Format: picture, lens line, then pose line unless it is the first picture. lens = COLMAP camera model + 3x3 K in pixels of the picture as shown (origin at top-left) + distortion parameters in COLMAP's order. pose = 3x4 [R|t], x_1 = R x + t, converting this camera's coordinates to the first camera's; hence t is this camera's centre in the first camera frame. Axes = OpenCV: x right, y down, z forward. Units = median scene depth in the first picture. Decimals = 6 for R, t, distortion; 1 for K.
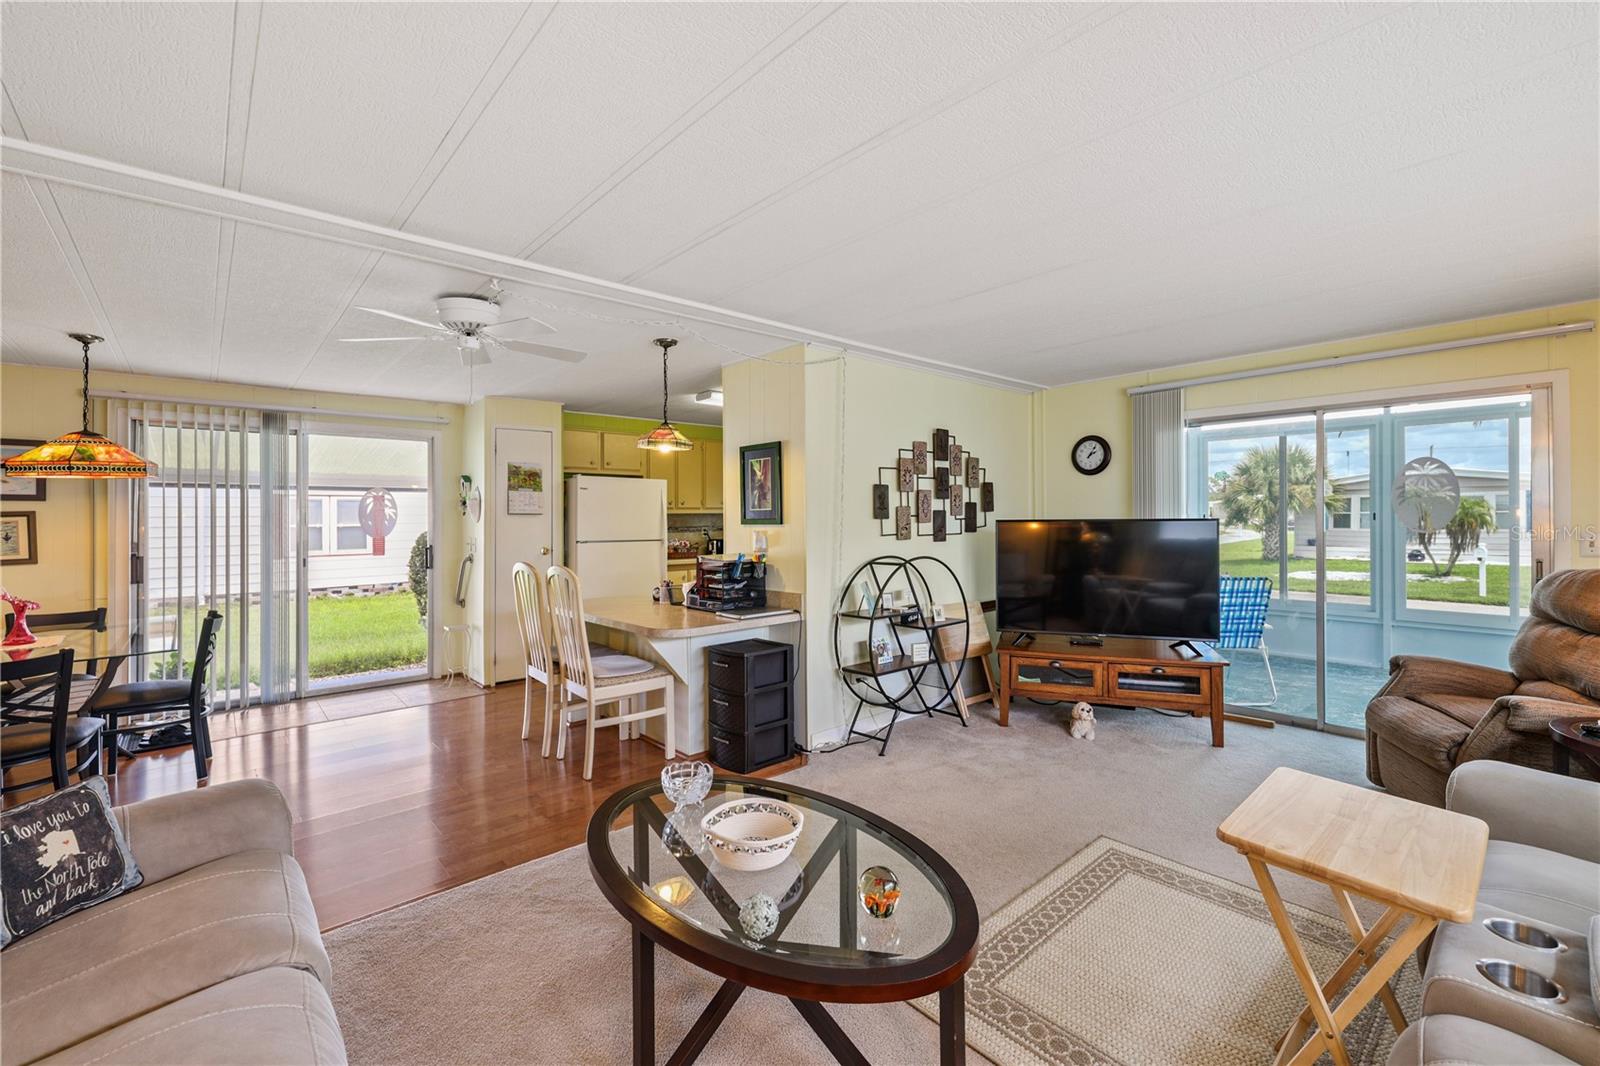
lens RADIAL K [[670.8, 0, 796.1], [0, 670.8, 514.6], [0, 0, 1]] dist [-0.001778, 0.000134]
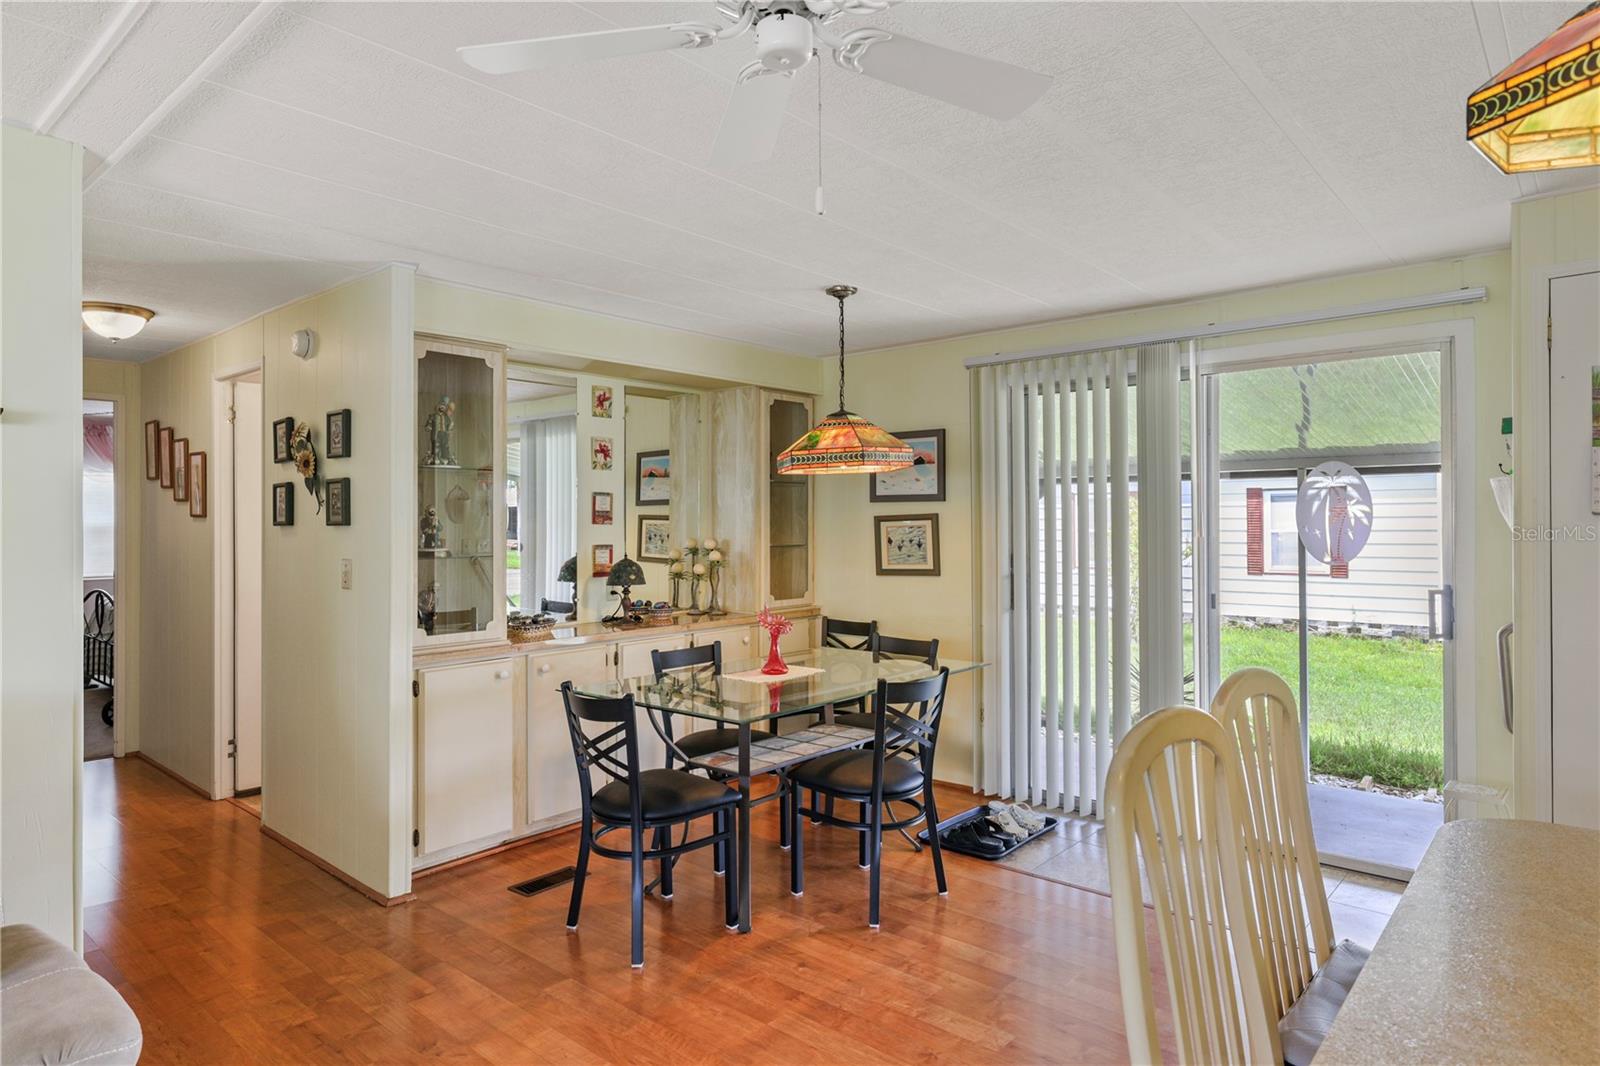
lens RADIAL K [[932.4, 0, 802.6], [0, 932.4, 517.0], [0, 0, 1]] dist [0.002632, 0.000175]
pose [[0.128017, 0.001467, -0.991771, 0.003685], [0.004486, 0.999988, 0.002058, -0.003693], [0.991762, -0.004712, 0.128009, 0.683195]]
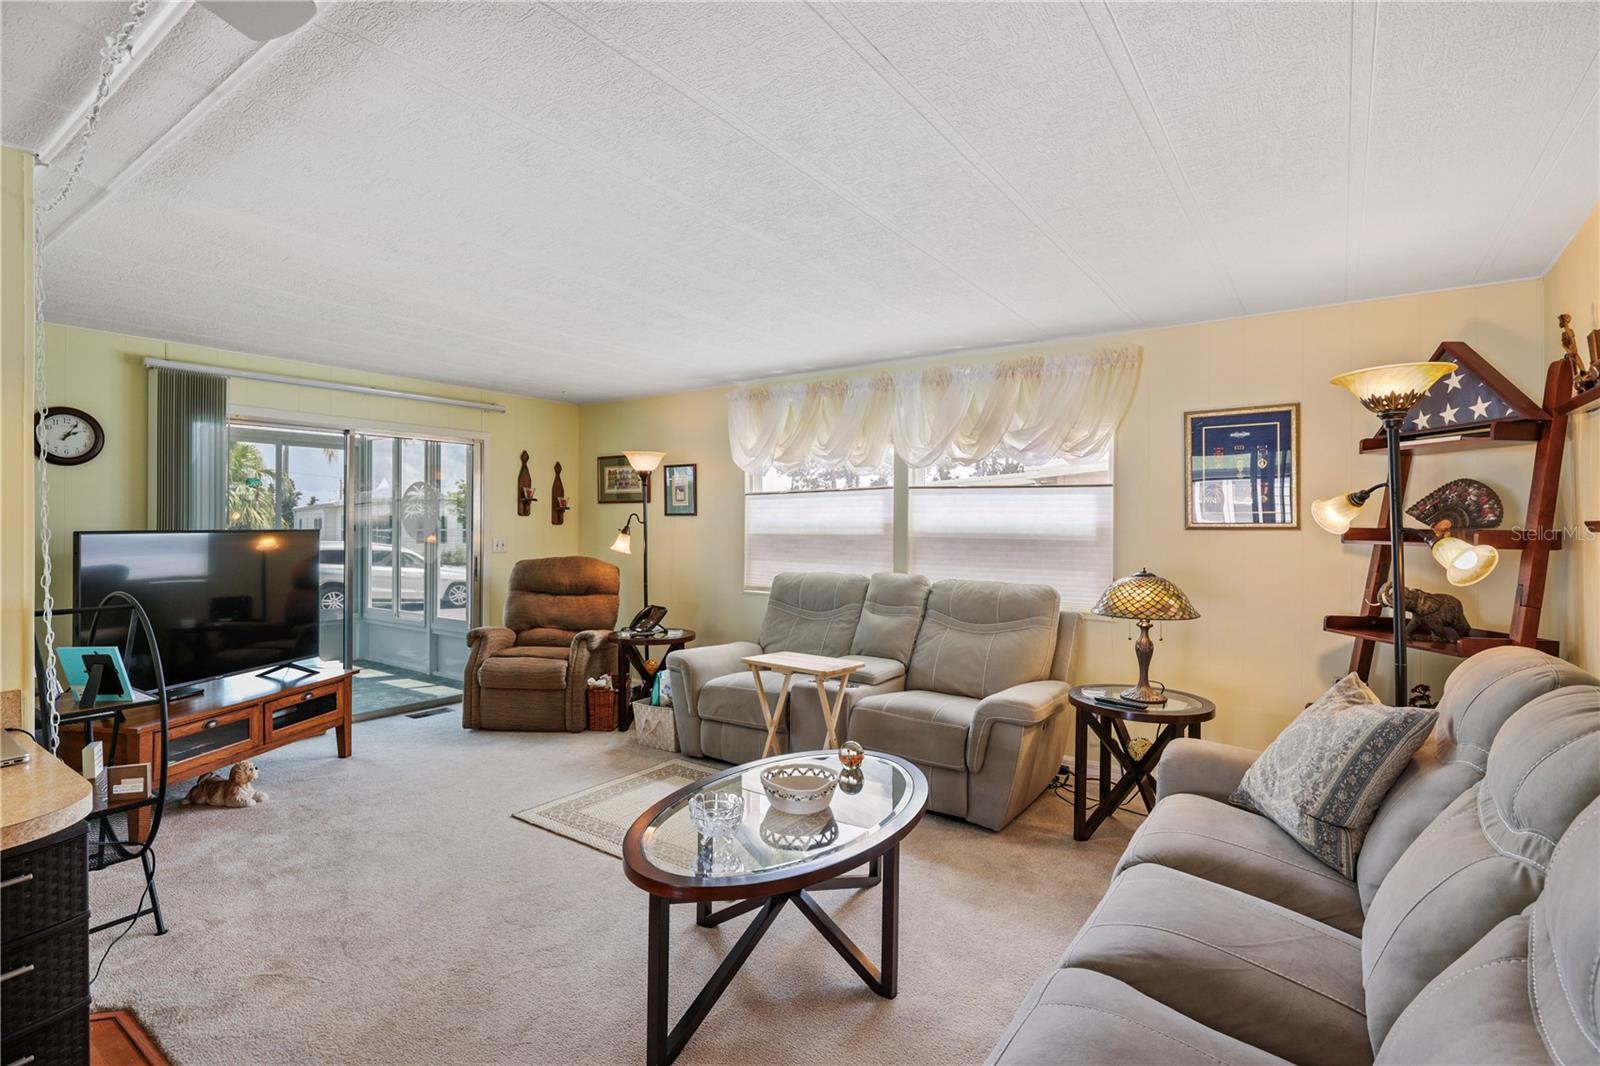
lens RADIAL K [[746.2, 0, 805.6], [0, 746.2, 525.4], [0, 0, 1]] dist [0.000985, 0.000032]
pose [[-0.227723, 0.008200, 0.973691, -0.557131], [-0.002134, 0.999958, -0.008921, 0.007340], [-0.973724, -0.004110, -0.227696, 0.527214]]
